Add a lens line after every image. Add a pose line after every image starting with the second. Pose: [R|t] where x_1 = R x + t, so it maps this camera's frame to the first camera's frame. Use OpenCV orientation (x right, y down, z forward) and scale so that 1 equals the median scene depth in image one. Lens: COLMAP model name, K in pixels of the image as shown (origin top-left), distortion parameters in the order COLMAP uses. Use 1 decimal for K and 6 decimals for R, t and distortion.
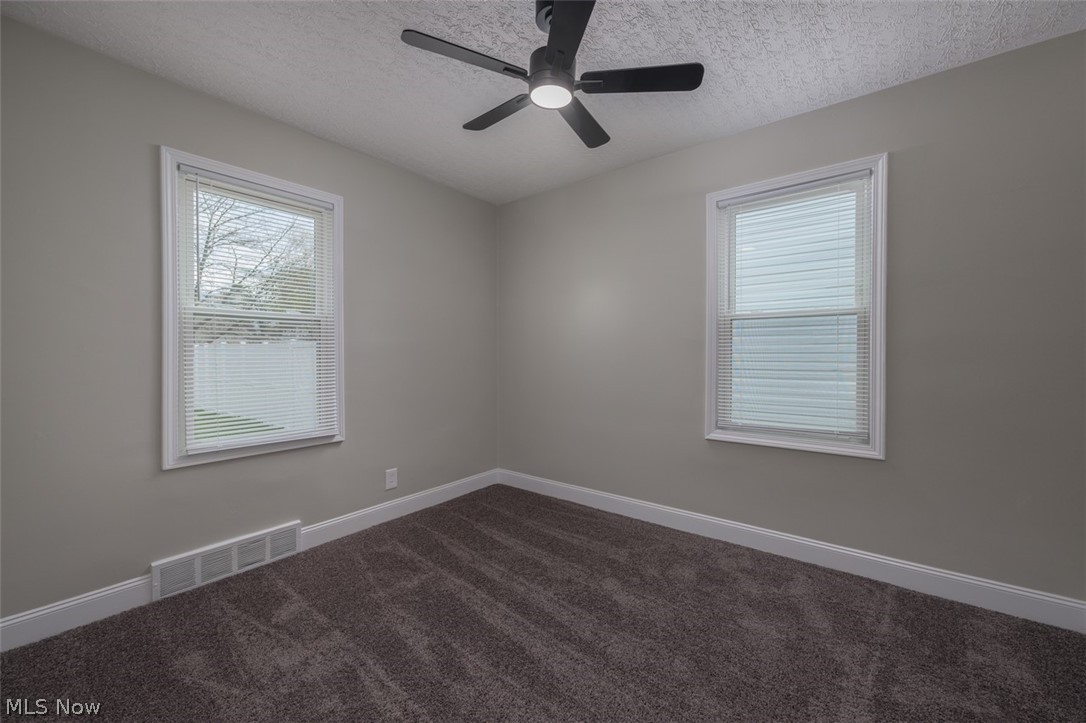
lens RADIAL K [[414.9, 0, 533.4], [0, 414.9, 357.7], [0, 0, 1]] dist [-0.001666, -0.000119]
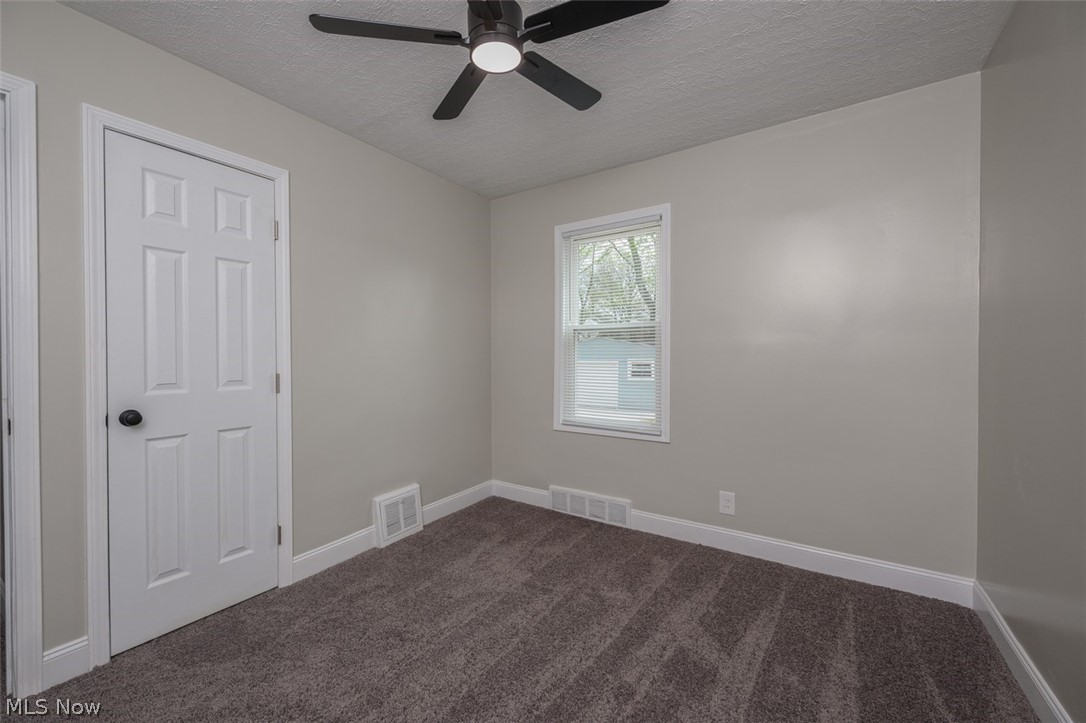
lens RADIAL K [[414.9, 0, 533.4], [0, 414.9, 357.7], [0, 0, 1]] dist [-0.001666, -0.000119]
pose [[0.108484, 0.010268, -0.994045, 0.640979], [-0.006878, 0.999930, 0.009578, -0.020764], [0.994074, 0.005798, 0.108547, 0.699505]]
